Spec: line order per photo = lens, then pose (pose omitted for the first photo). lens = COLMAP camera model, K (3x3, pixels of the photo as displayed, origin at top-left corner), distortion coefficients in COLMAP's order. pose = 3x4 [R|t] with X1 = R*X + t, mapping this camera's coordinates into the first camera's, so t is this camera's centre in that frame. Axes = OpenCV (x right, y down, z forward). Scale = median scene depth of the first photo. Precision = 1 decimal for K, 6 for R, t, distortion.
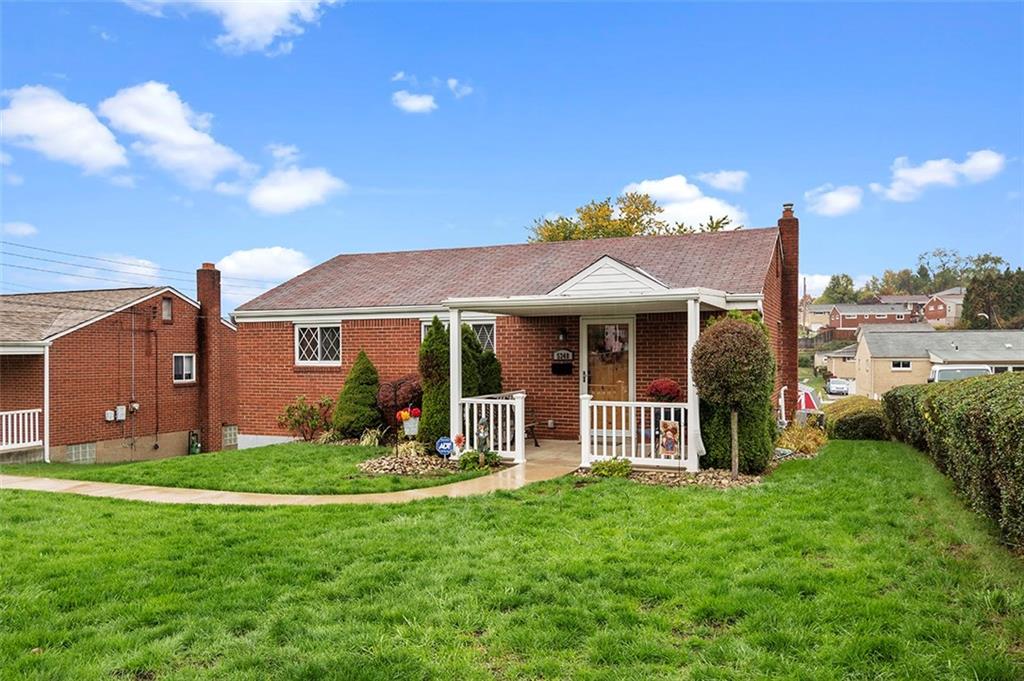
lens RADIAL K [[801.9, 0, 514.0], [0, 801.9, 341.0], [0, 0, 1]] dist [0.008892, -0.005349]
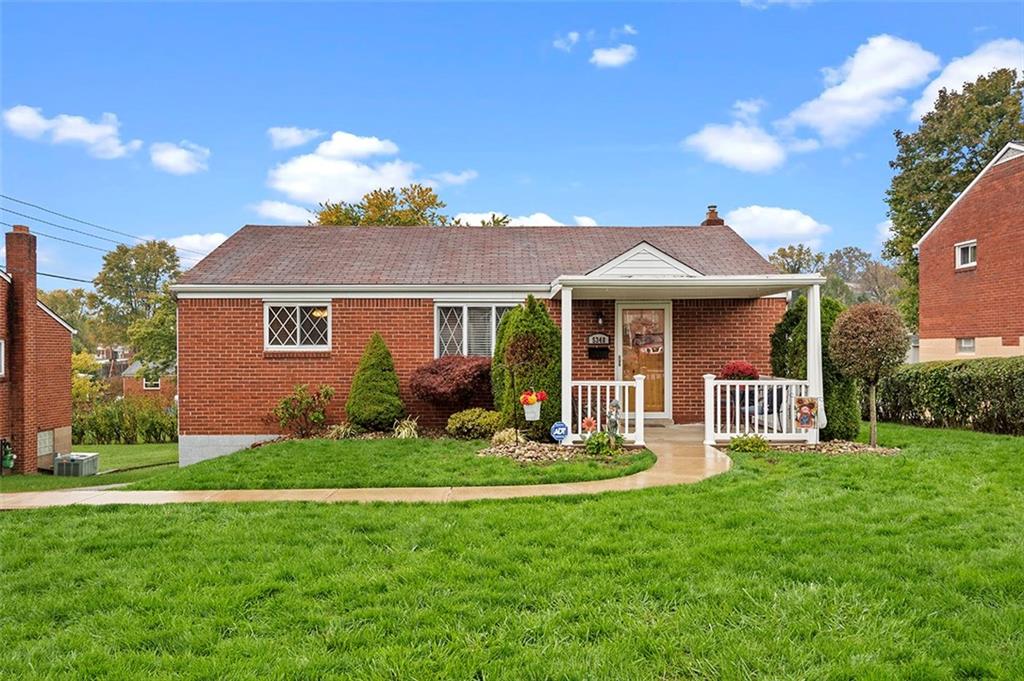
lens RADIAL K [[801.9, 0, 509.7], [0, 801.9, 340.7], [0, 0, 1]] dist [0.008892, -0.005349]
pose [[0.910086, 0.007551, 0.414350, -0.434678], [-0.008334, 0.999965, 0.000080, 0.019751], [-0.414335, -0.003526, 0.910118, 0.132849]]
